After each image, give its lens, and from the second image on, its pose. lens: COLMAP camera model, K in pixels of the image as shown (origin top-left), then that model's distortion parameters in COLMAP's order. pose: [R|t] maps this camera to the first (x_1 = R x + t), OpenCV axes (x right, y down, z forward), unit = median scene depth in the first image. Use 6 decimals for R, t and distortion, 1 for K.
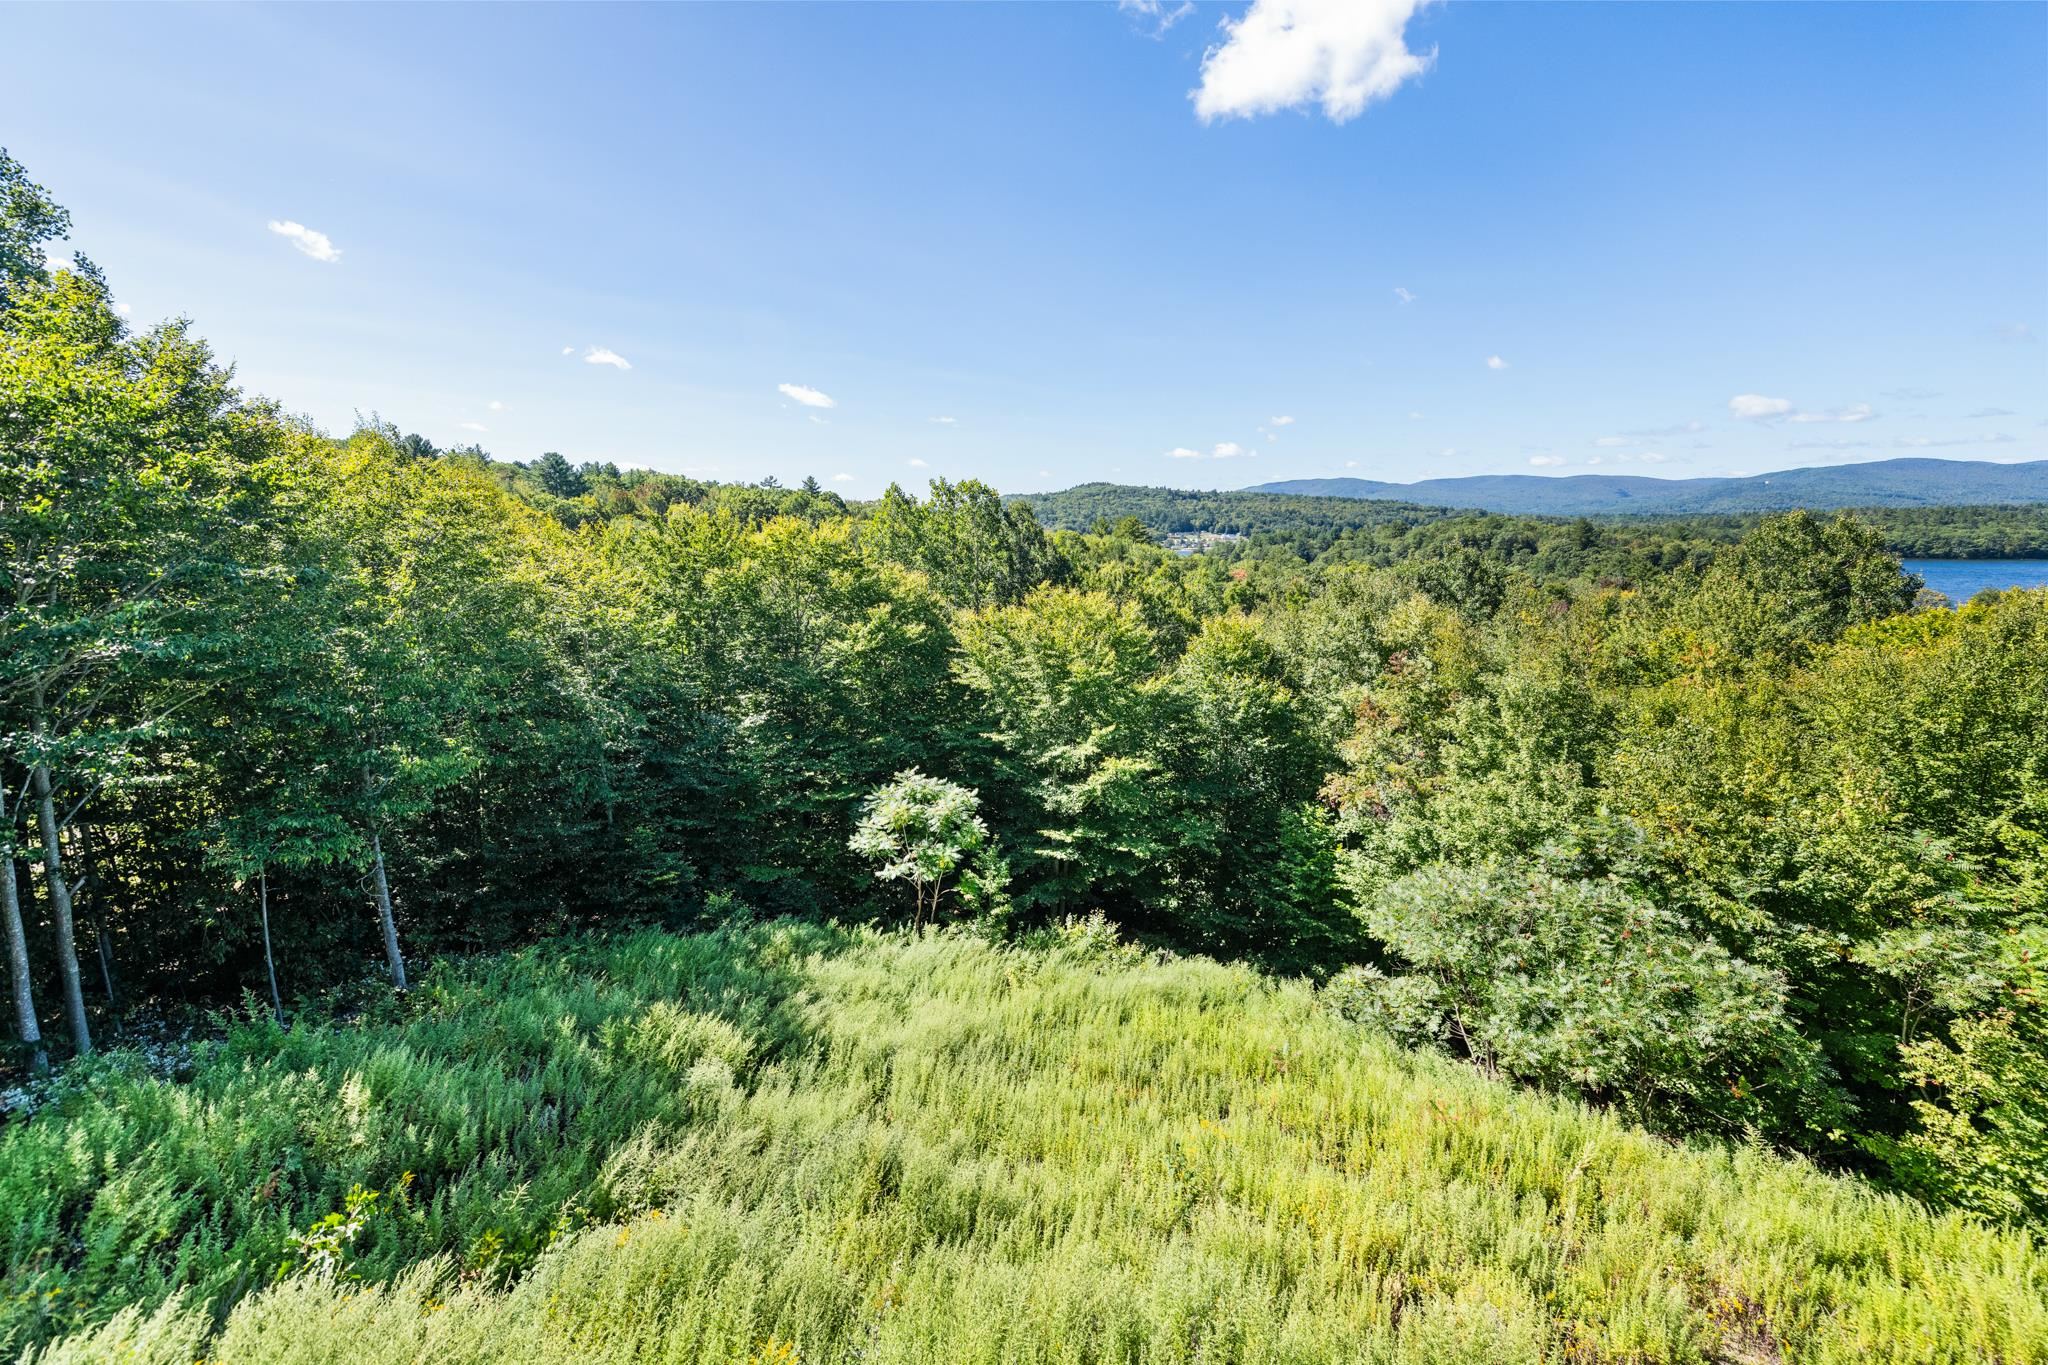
lens RADIAL K [[801.1, 0, 1031.8], [0, 801.1, 672.6], [0, 0, 1]] dist [0.012211, -0.004095]
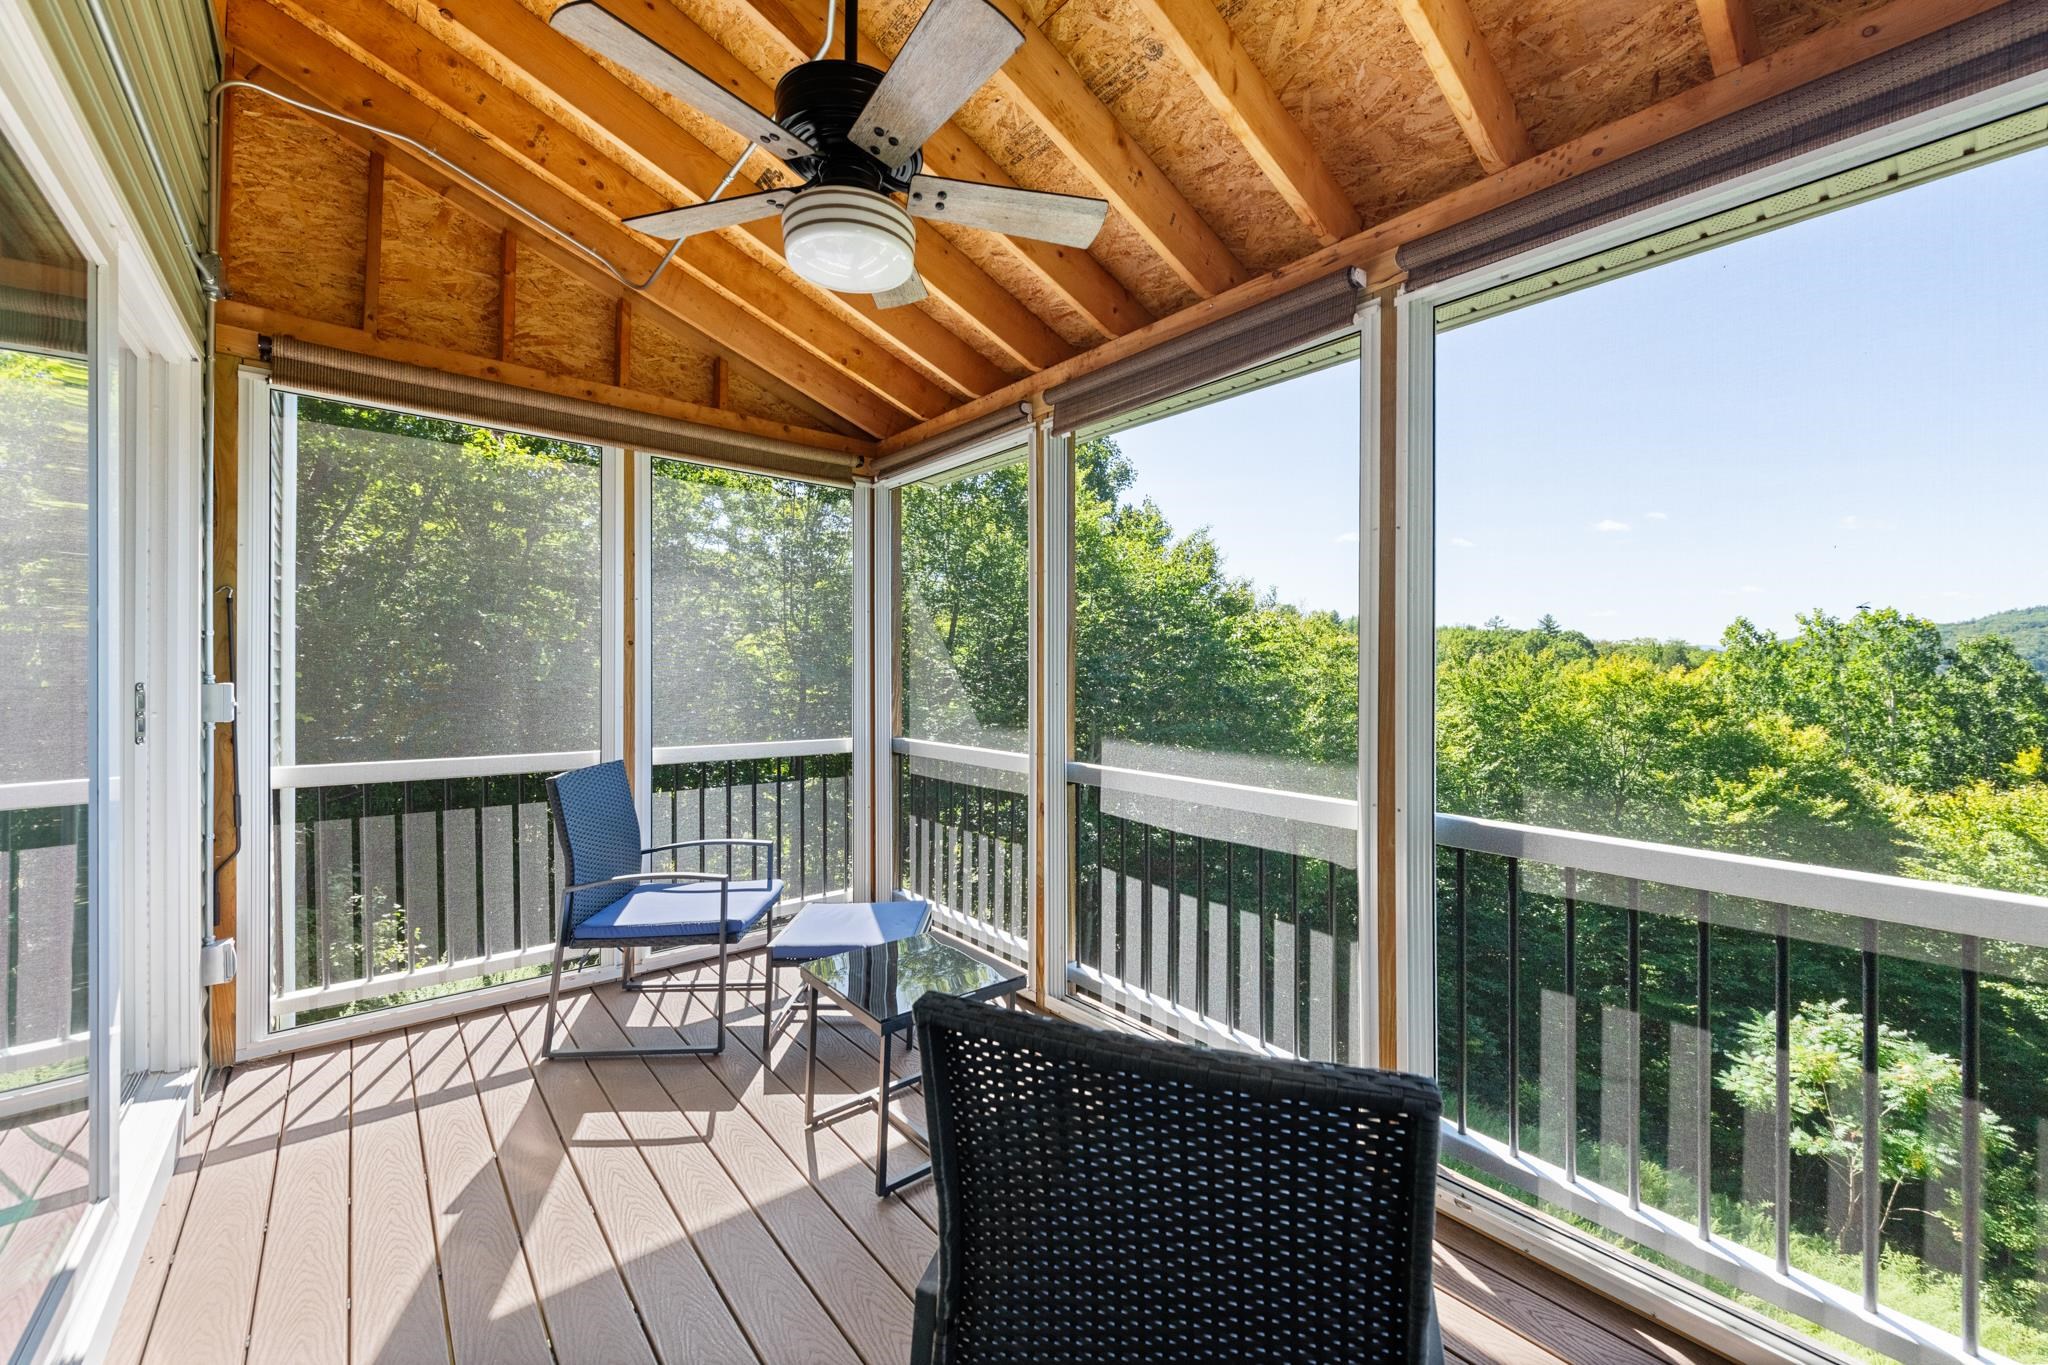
lens RADIAL K [[801.1, 0, 1027.6], [0, 801.1, 669.8], [0, 0, 1]] dist [0.012211, -0.004095]
pose [[0.677512, 0.009307, -0.735453, -0.060471], [-0.140098, 0.983246, -0.116618, 0.007574], [0.722046, 0.182046, 0.667464, -0.031894]]
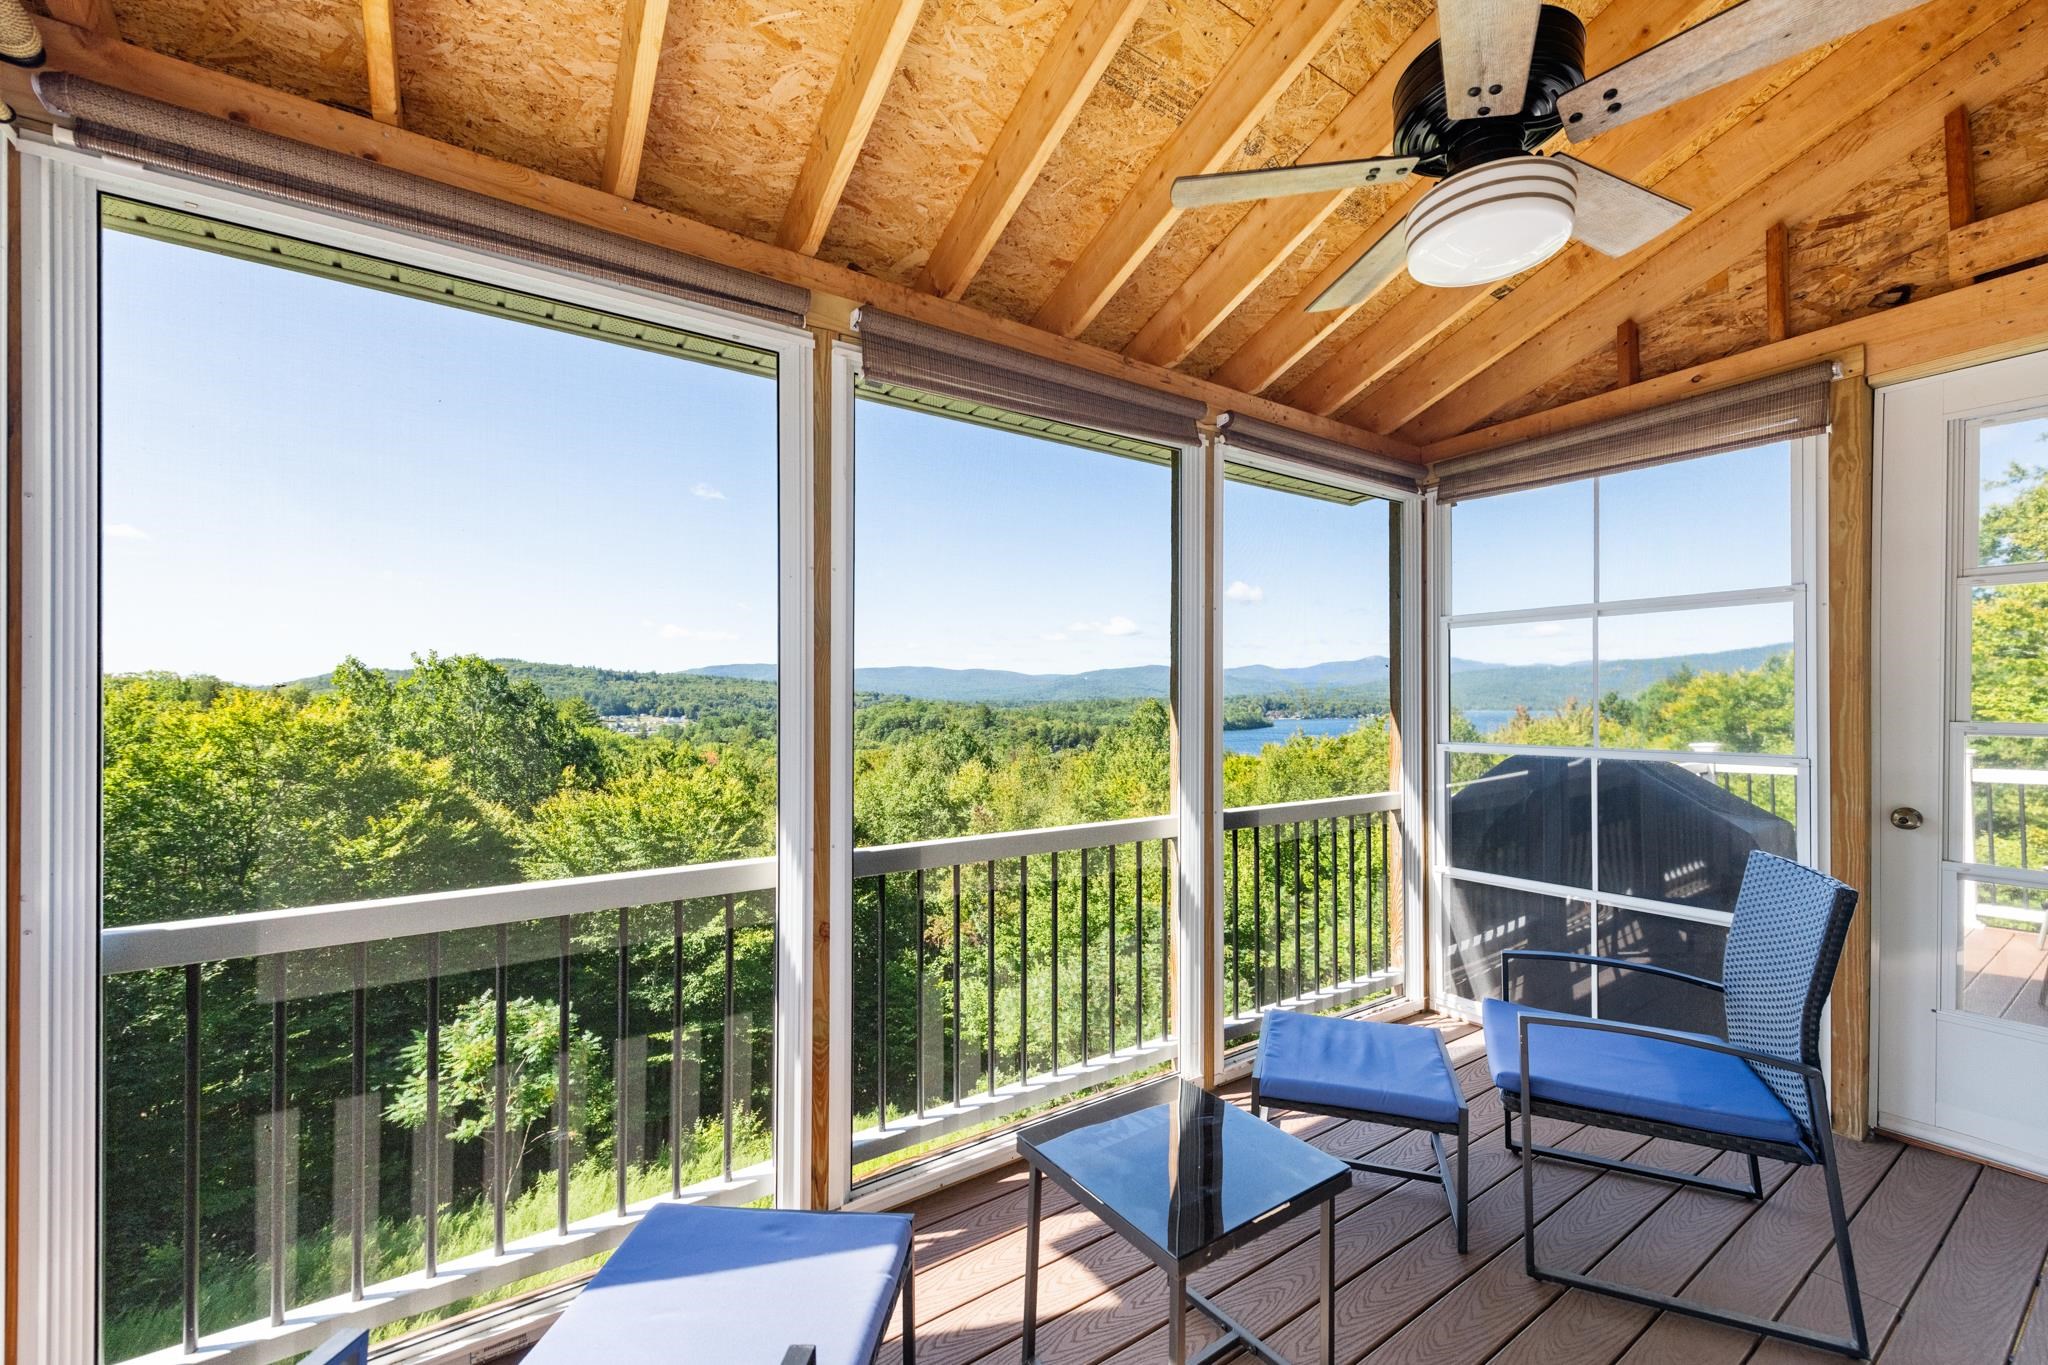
lens RADIAL K [[801.1, 0, 1032.3], [0, 801.1, 694.8], [0, 0, 1]] dist [0.012211, -0.004095]
pose [[0.791018, 0.010703, 0.611700, -0.116640], [0.109965, 0.981076, -0.159367, 0.006316], [-0.601829, 0.193328, 0.774871, -0.027023]]
